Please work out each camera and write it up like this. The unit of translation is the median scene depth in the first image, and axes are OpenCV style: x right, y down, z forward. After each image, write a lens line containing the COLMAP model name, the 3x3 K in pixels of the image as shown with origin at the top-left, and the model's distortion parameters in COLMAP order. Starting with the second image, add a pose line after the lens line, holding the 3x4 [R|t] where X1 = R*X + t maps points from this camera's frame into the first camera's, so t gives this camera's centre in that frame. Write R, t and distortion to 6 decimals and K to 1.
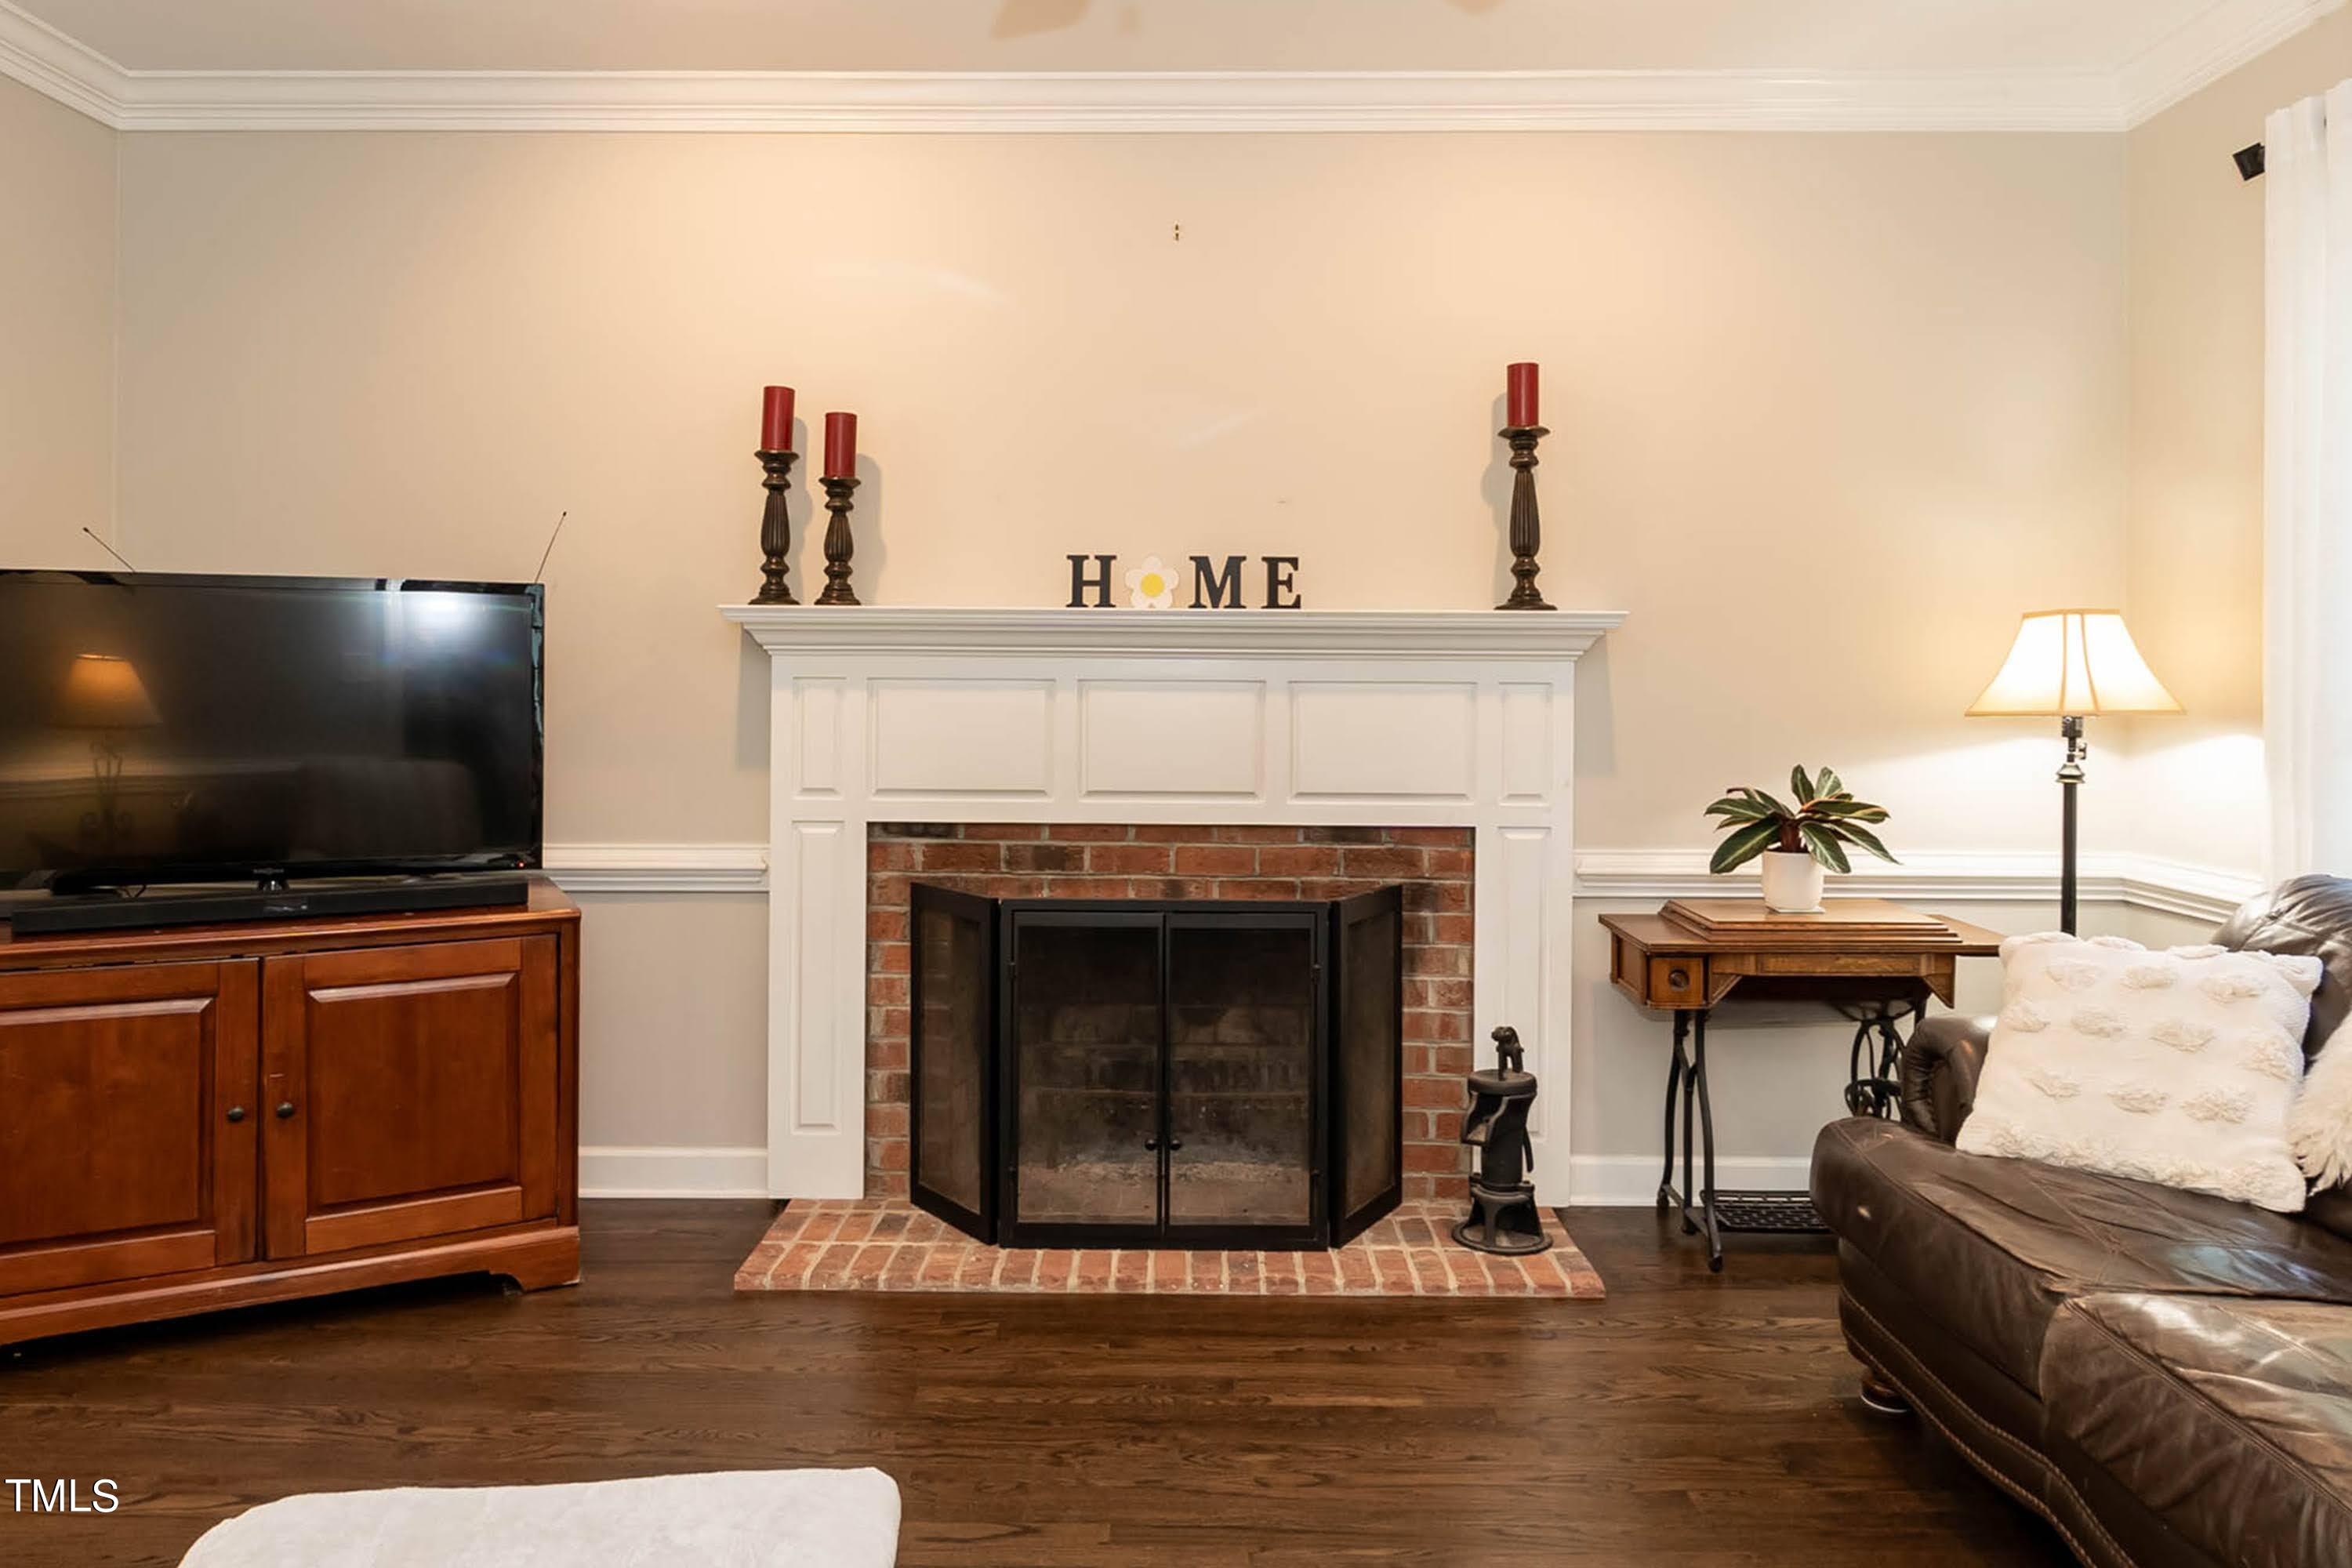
lens RADIAL K [[1606.8, 0, 1174.5], [0, 1606.8, 676.6], [0, 0, 1]] dist [-0.004300, 0.000288]
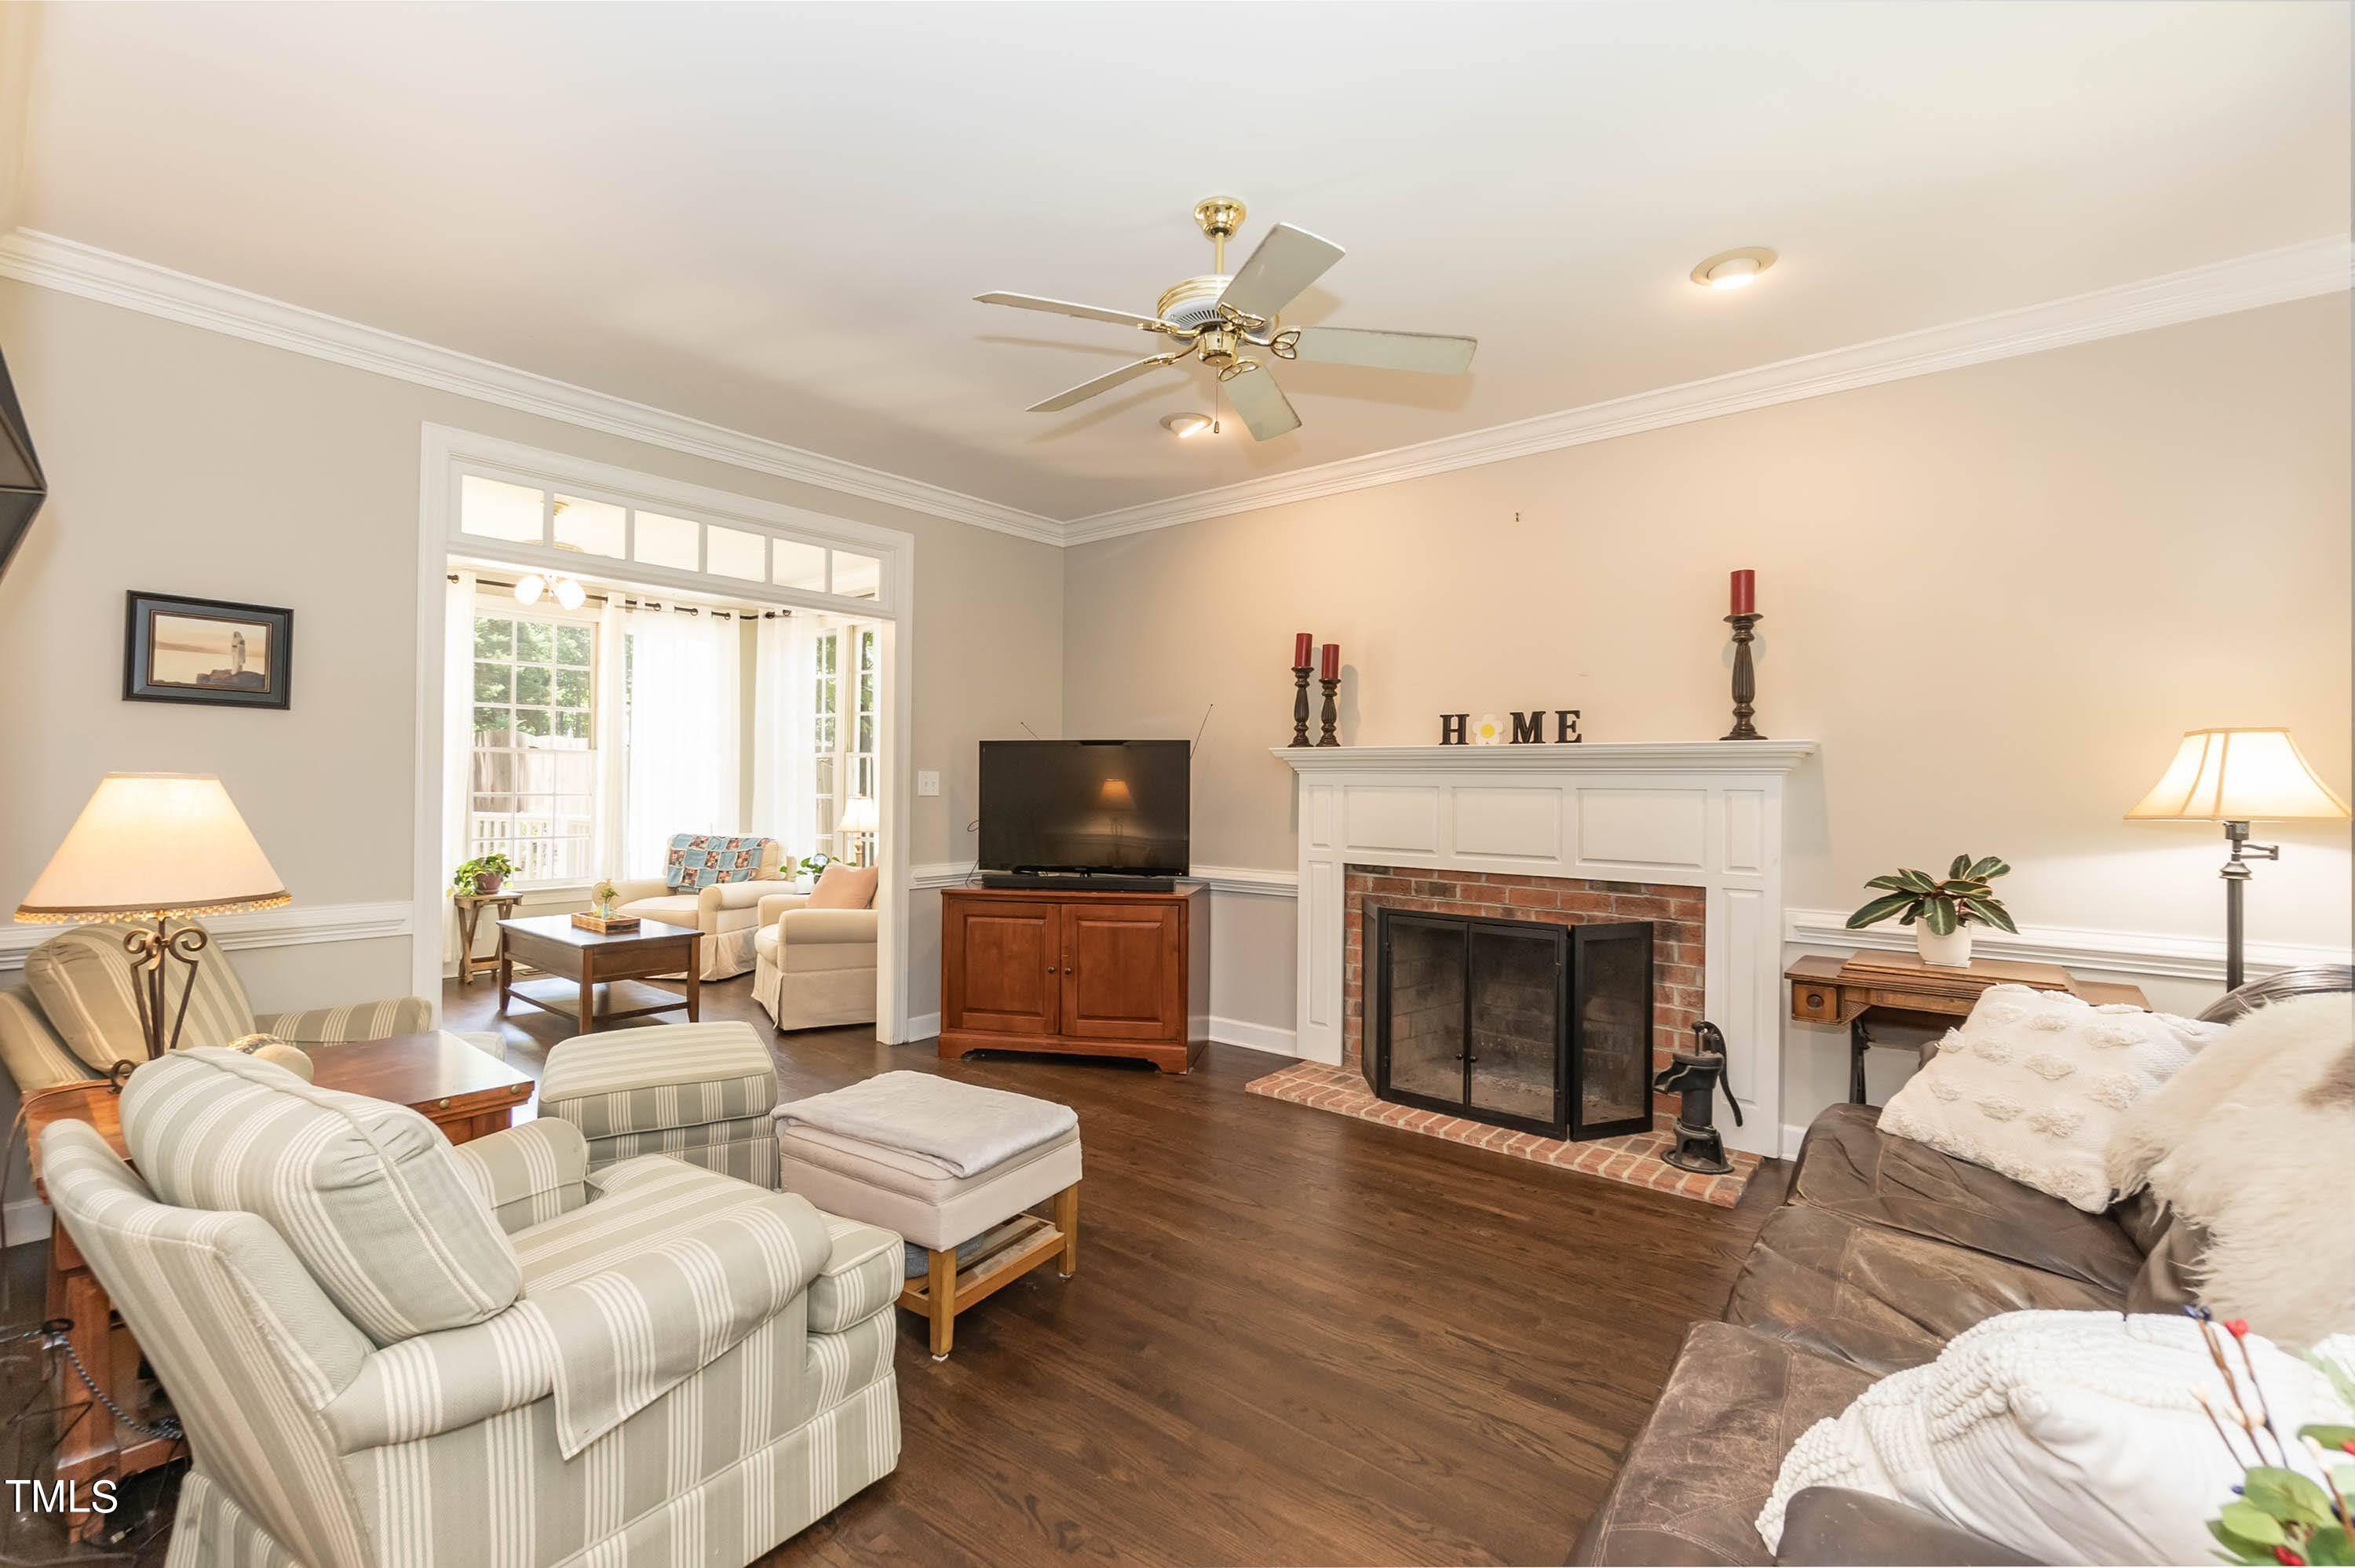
lens RADIAL K [[1036.2, 0, 1160.6], [0, 1036.2, 777.9], [0, 0, 1]] dist [-0.000600, 0.000065]
pose [[0.771487, -0.002038, -0.636242, 0.412766], [-0.003306, 0.999969, -0.007211, 0.001554], [0.636236, 0.007666, 0.771456, -0.058130]]
